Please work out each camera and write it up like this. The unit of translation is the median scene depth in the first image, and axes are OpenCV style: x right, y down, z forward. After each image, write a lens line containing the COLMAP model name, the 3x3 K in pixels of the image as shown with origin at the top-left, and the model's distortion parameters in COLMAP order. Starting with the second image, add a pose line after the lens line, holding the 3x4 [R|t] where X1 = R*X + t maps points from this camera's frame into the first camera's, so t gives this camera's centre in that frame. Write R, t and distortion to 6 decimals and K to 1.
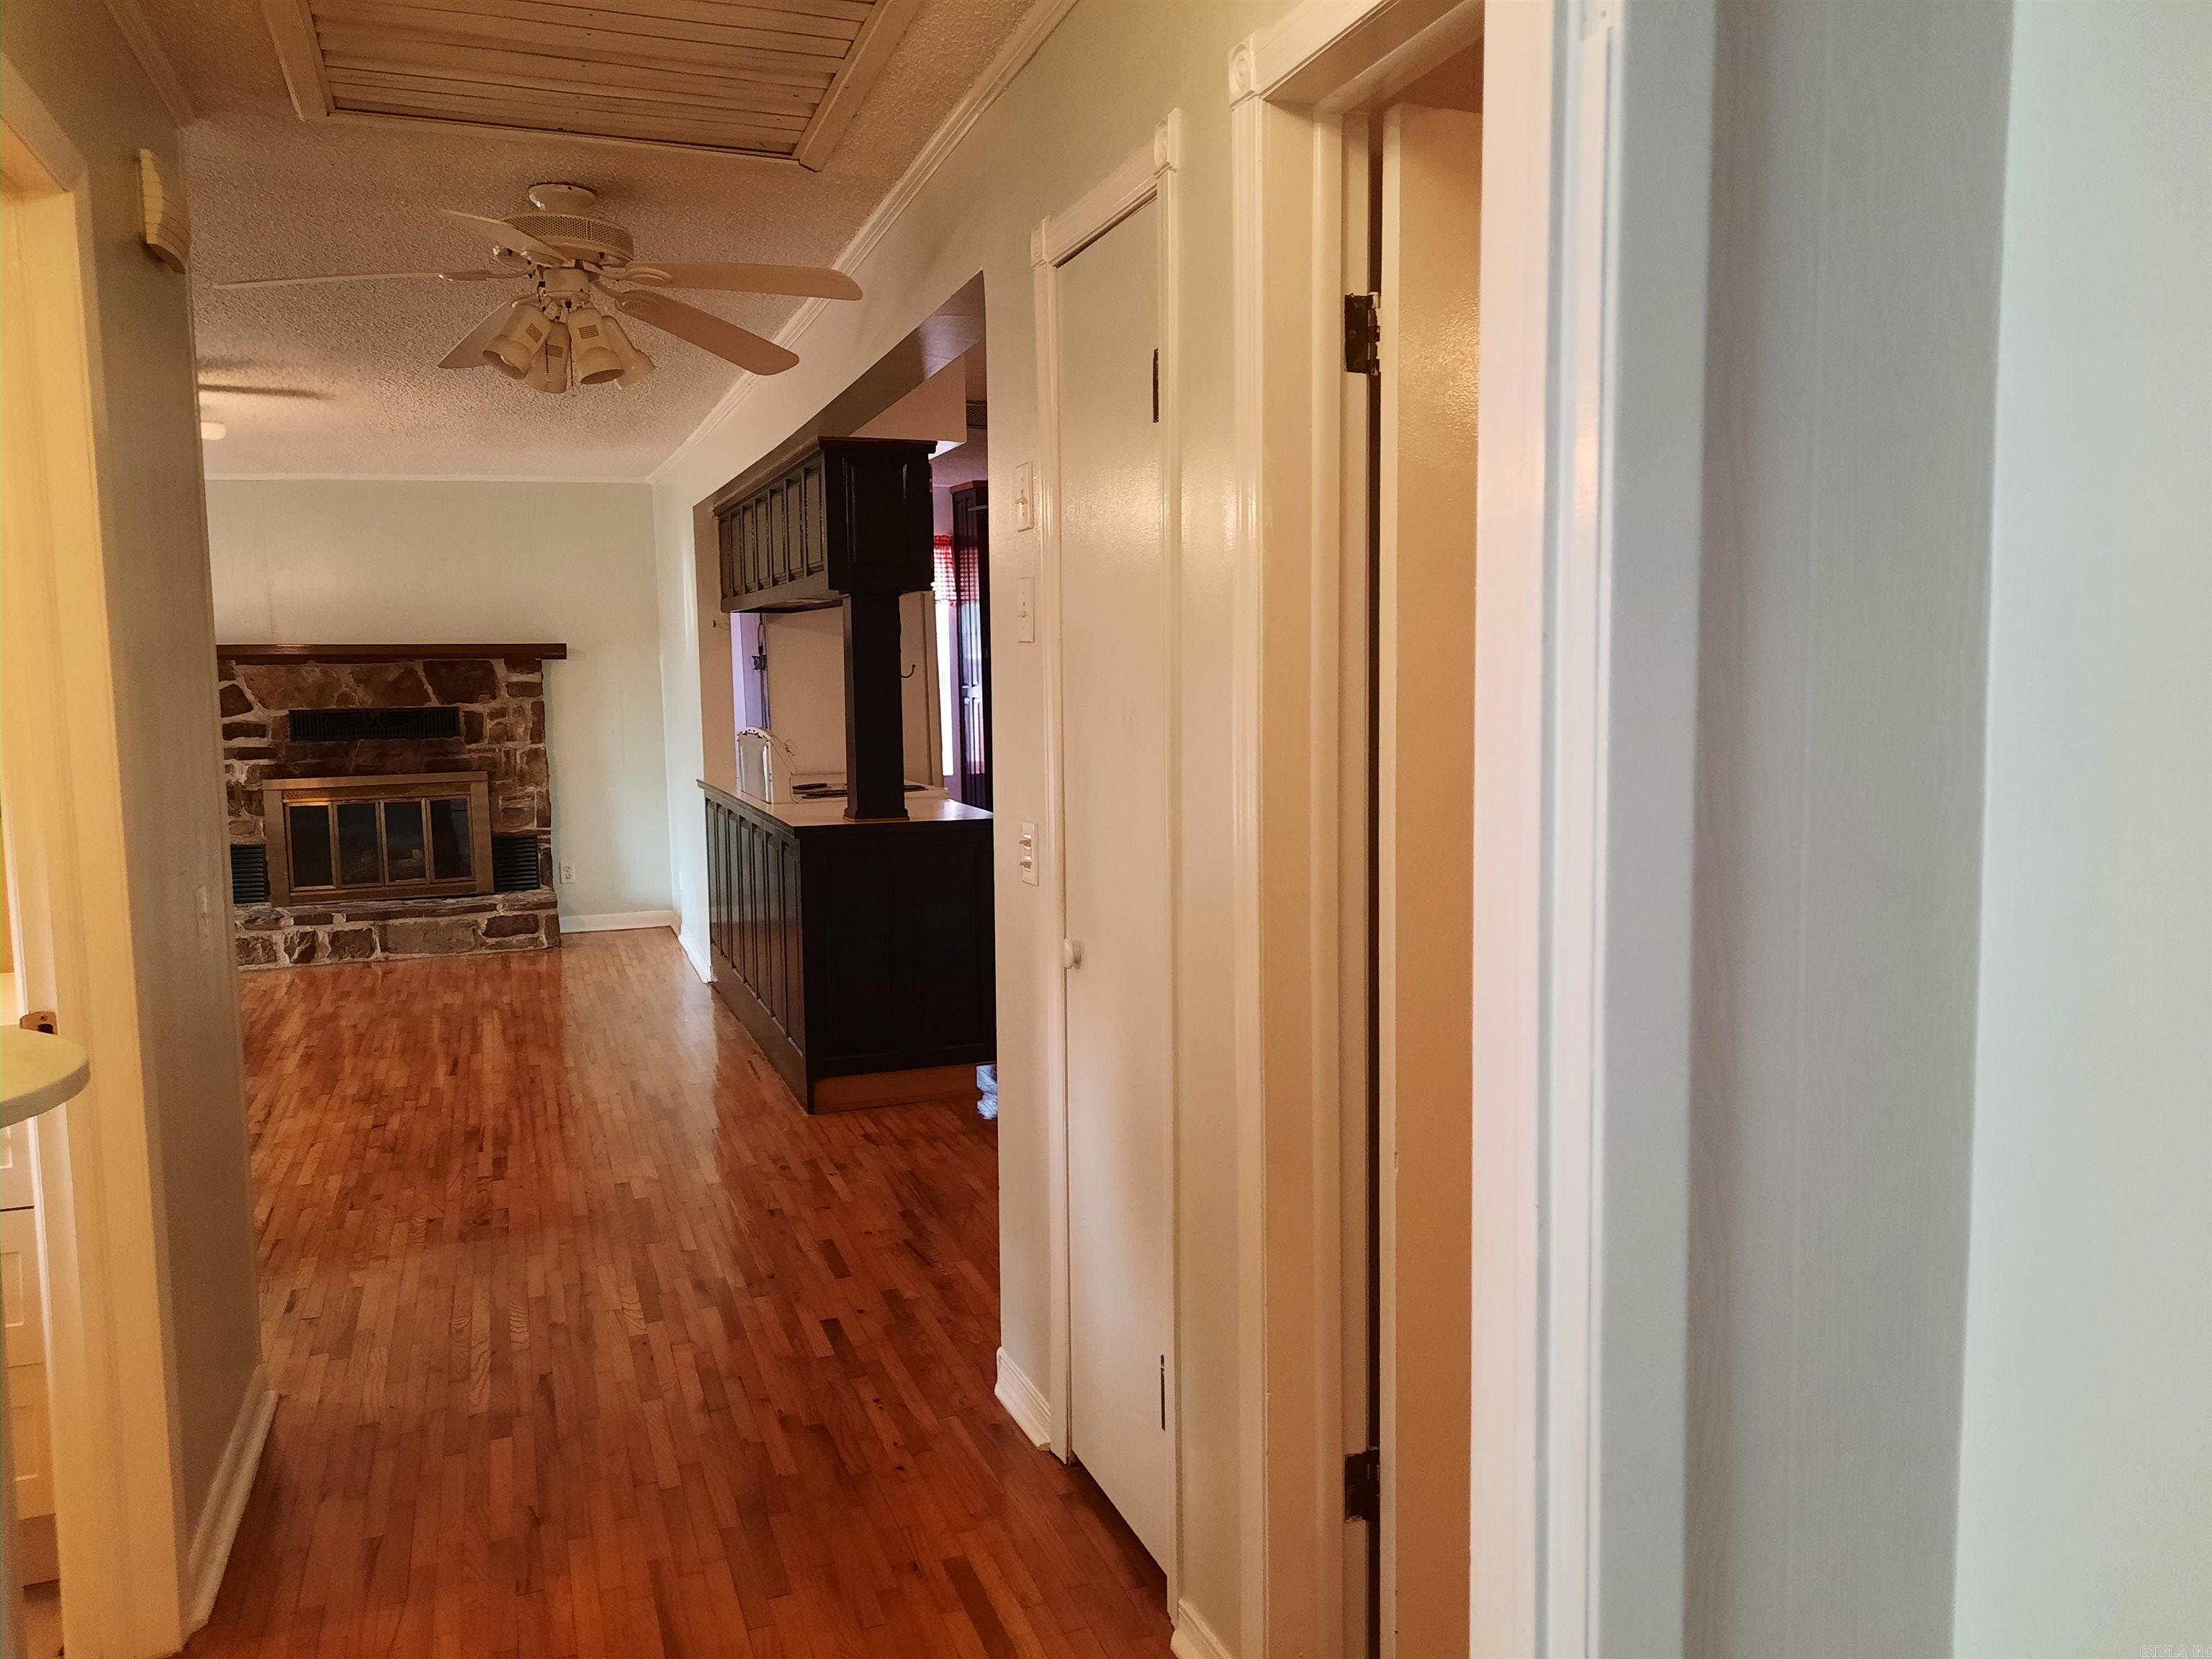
lens RADIAL K [[1617.2, 0, 1105.8], [0, 1617.2, 823.9], [0, 0, 1]] dist [0.038072, -0.024196]
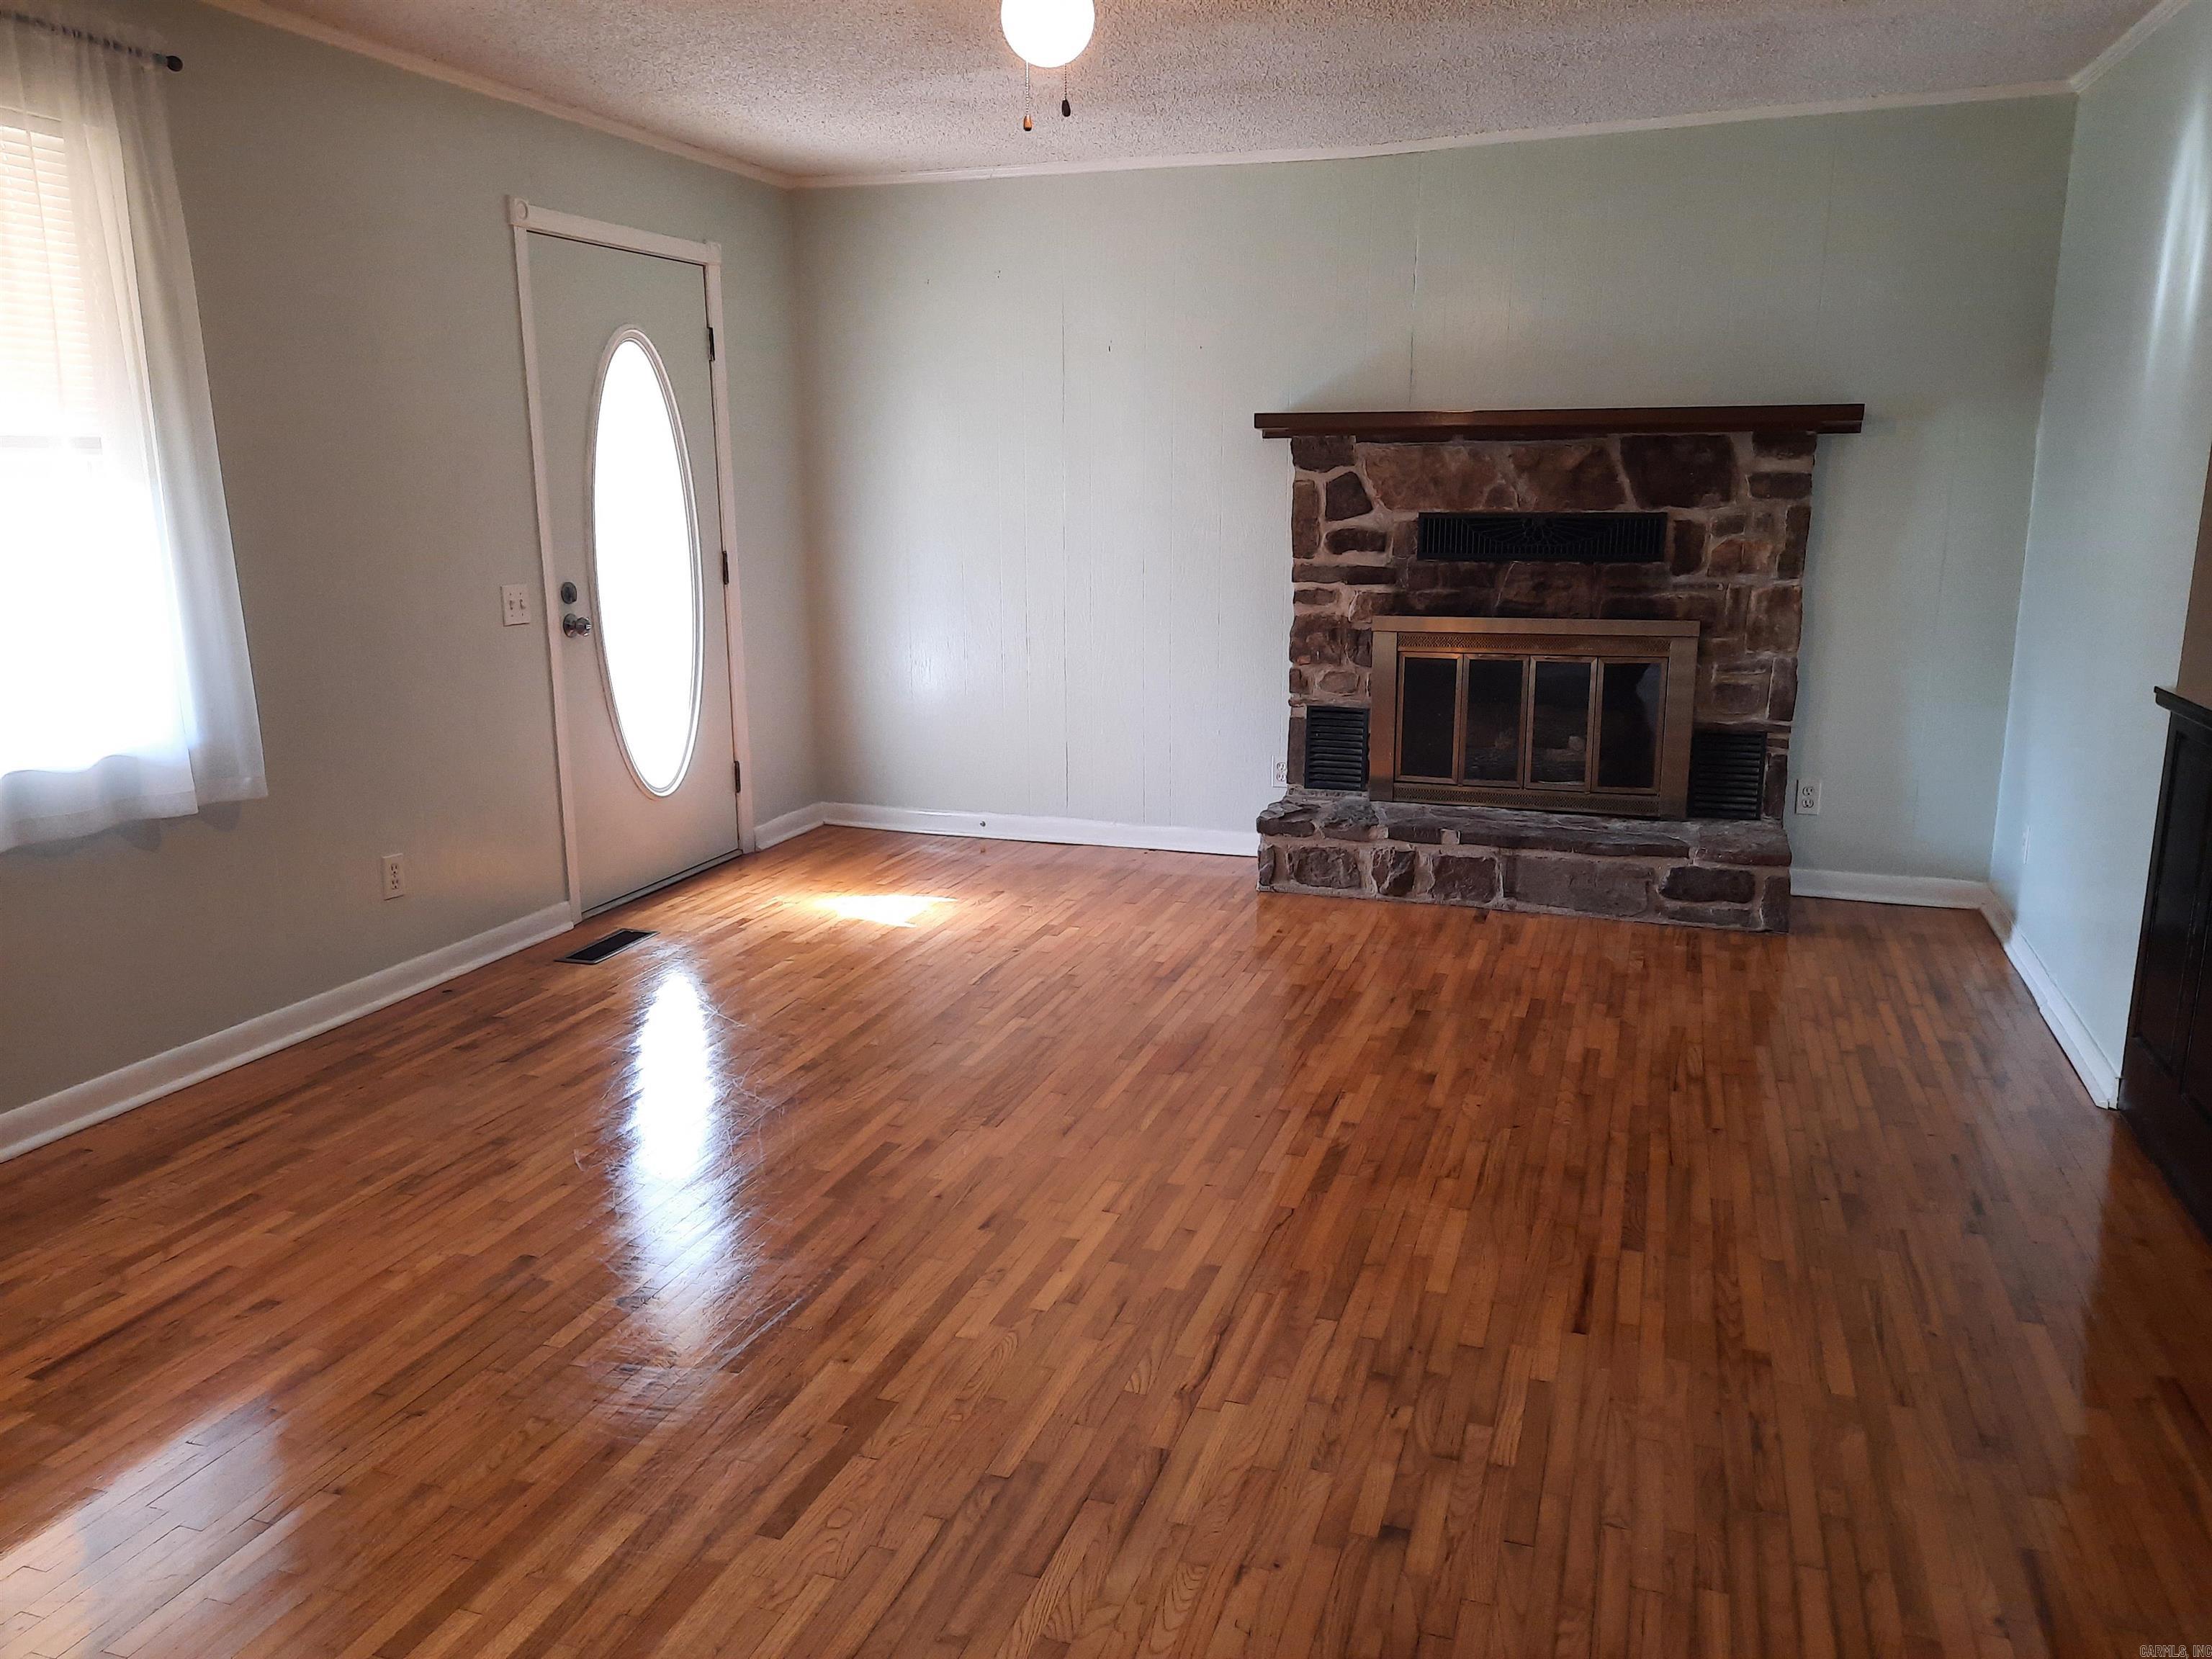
lens RADIAL K [[1617.2, 0, 1109.0], [0, 1617.2, 827.3], [0, 0, 1]] dist [0.038072, -0.024196]
pose [[0.769423, 0.150685, -0.620712, -0.166119], [-0.071815, 0.986021, 0.150347, -0.033092], [0.634690, -0.071104, 0.769489, 0.396627]]
